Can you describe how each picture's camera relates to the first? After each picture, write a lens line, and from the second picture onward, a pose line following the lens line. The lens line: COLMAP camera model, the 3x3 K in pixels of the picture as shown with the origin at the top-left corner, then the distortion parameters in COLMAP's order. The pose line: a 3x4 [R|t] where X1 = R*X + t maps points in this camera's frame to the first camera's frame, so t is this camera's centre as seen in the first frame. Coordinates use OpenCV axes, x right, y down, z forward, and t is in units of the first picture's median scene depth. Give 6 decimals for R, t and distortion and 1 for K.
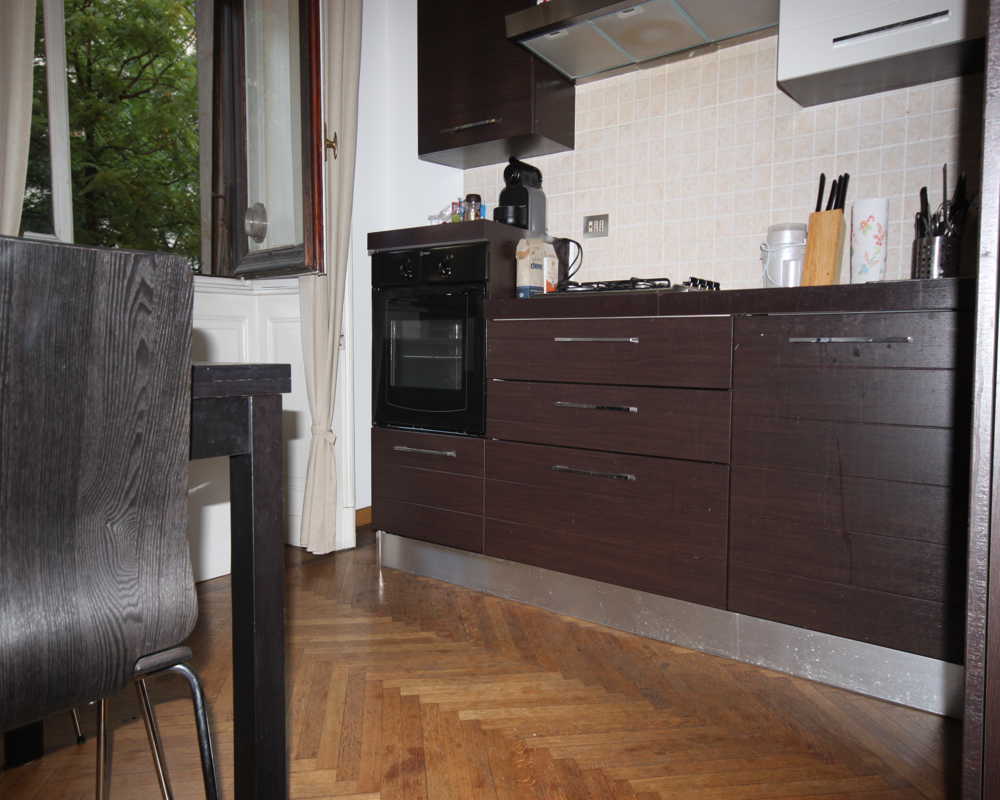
lens RADIAL K [[743.9, 0, 490.1], [0, 743.9, 415.4], [0, 0, 1]] dist [-0.003519, 0.028354]
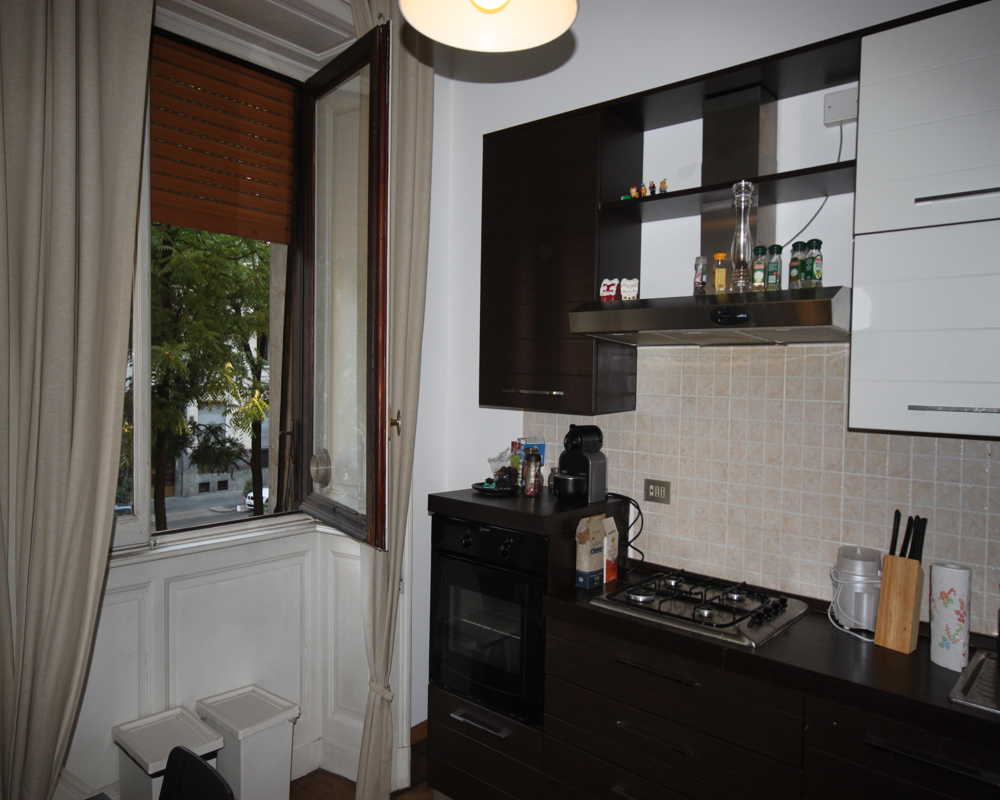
lens RADIAL K [[743.9, 0, 483.6], [0, 743.9, 408.2], [0, 0, 1]] dist [-0.003519, 0.028354]
pose [[0.996527, 0.014295, -0.082036, -0.008002], [-0.017160, 0.999263, -0.034327, -0.327969], [0.081485, 0.035616, 0.996038, -0.007044]]
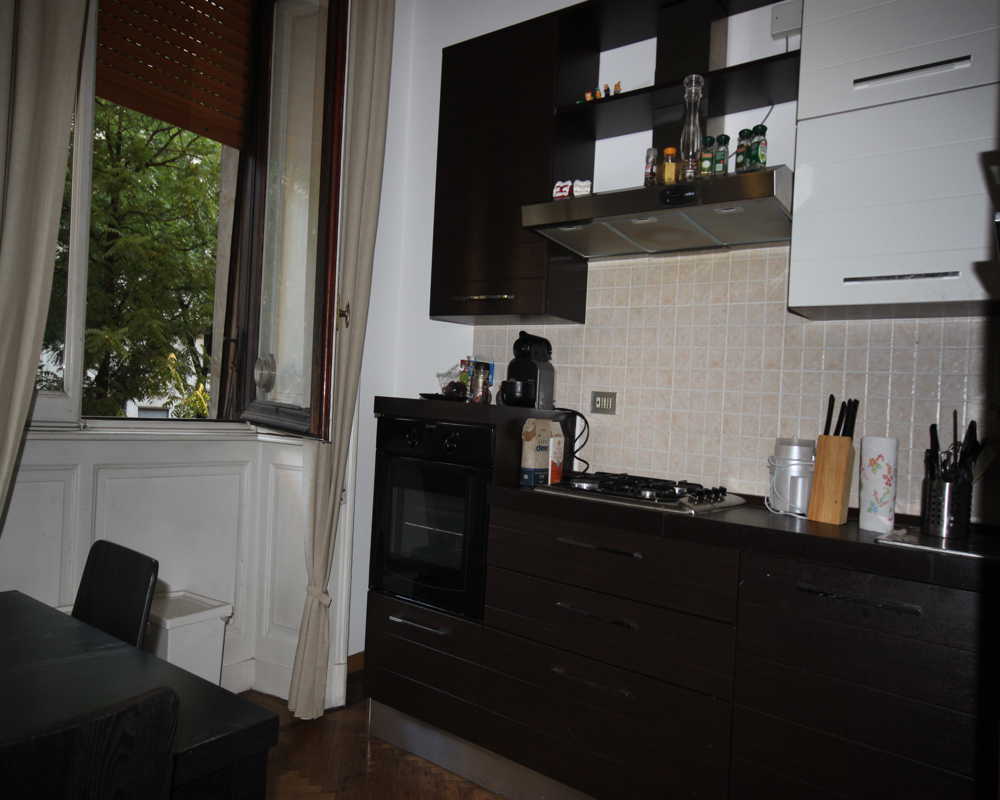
lens RADIAL K [[743.9, 0, 489.8], [0, 743.9, 404.6], [0, 0, 1]] dist [-0.003519, 0.028354]
pose [[0.998918, 0.045788, -0.008134, -0.001893], [-0.046226, 0.996737, -0.066168, -0.179204], [0.005078, 0.066473, 0.997775, 0.003571]]
